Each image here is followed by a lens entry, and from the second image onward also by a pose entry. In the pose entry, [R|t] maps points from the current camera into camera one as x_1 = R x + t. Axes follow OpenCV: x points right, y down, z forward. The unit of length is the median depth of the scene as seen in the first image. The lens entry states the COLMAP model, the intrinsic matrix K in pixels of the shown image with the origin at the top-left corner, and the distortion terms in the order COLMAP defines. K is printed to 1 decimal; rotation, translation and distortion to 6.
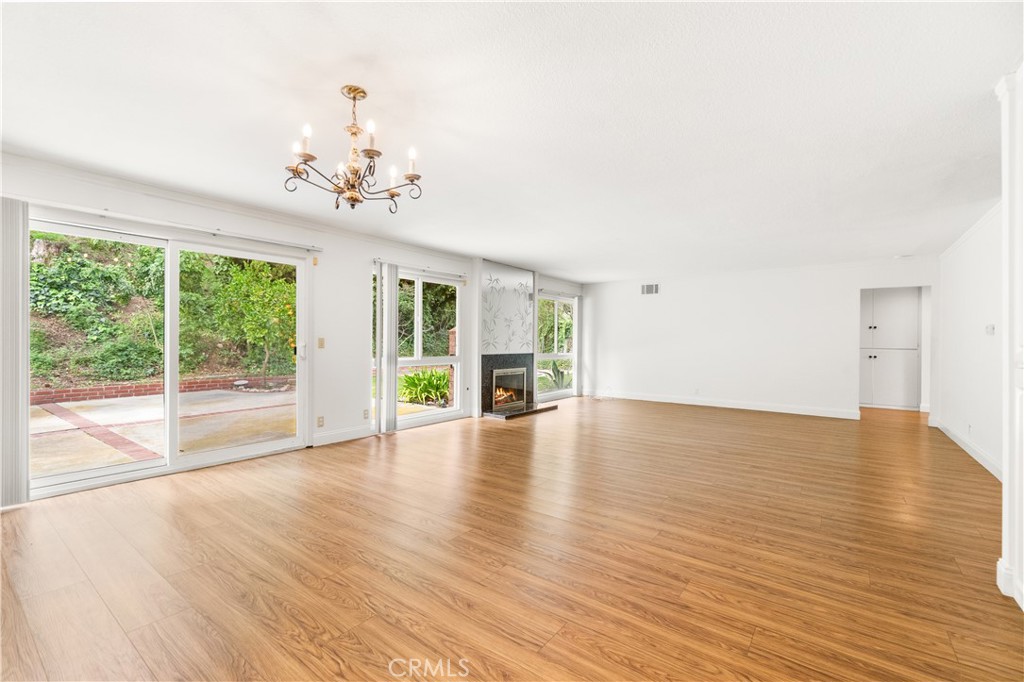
lens RADIAL K [[445.1, 0, 514.2], [0, 445.1, 339.9], [0, 0, 1]] dist [-0.003289, 0.000127]
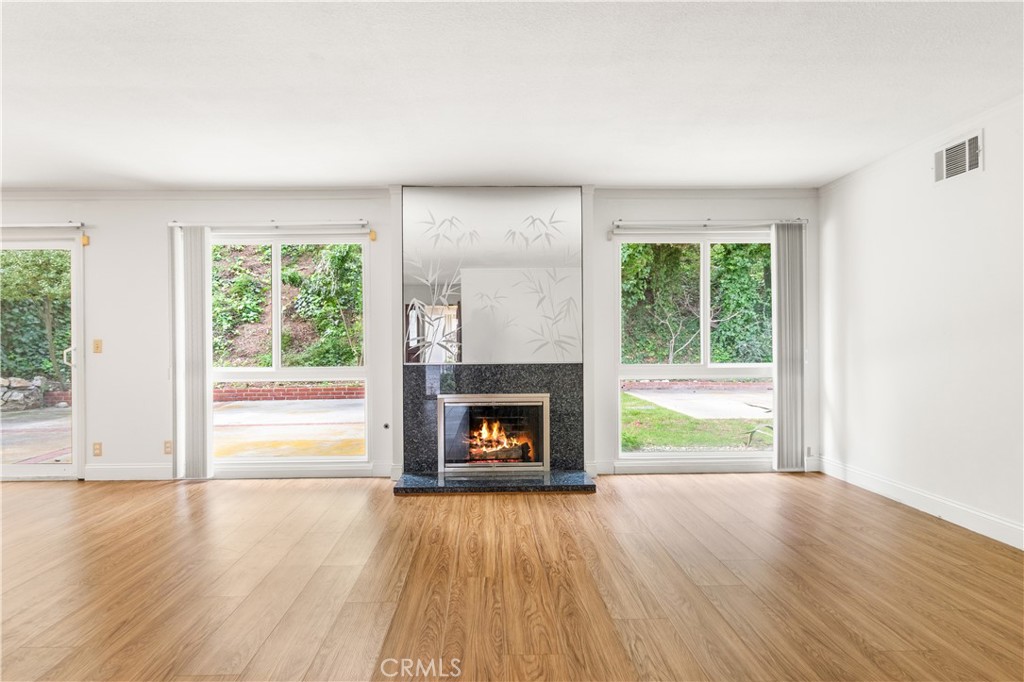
lens RADIAL K [[565.7, 0, 511.2], [0, 565.7, 340.5], [0, 0, 1]] dist [-0.013756, 0.000595]
pose [[0.626038, -0.016327, -0.779621, 0.486208], [0.017017, 0.999829, -0.007275, 0.010353], [0.779607, -0.008712, 0.626209, 0.608146]]
